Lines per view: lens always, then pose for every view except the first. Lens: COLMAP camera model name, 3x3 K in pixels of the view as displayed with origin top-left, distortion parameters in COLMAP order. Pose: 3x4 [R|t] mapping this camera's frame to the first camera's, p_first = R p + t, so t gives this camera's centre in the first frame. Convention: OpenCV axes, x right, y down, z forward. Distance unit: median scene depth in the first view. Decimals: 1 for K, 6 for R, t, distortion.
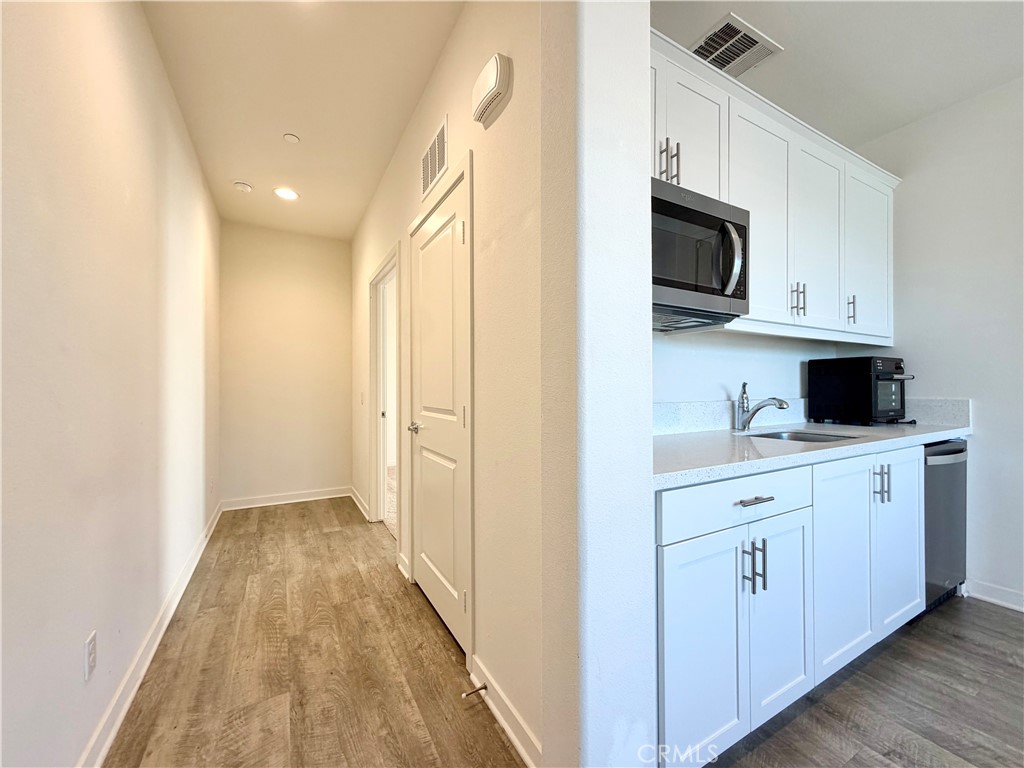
lens RADIAL K [[409.9, 0, 508.3], [0, 409.9, 388.3], [0, 0, 1]] dist [-0.001988, 0.000799]
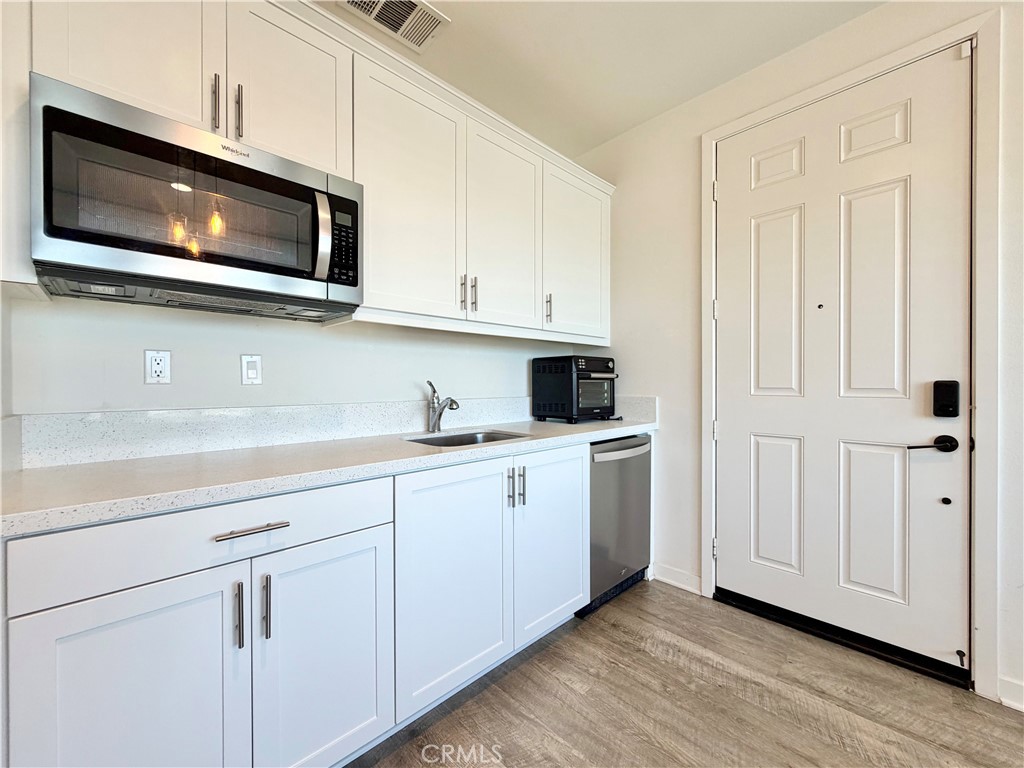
lens RADIAL K [[409.9, 0, 513.9], [0, 409.9, 387.1], [0, 0, 1]] dist [-0.001988, 0.000799]
pose [[0.966888, -0.002040, 0.255192, 0.496271], [0.000242, 0.999975, 0.007078, -0.006657], [-0.255200, -0.006782, 0.966865, 0.051968]]
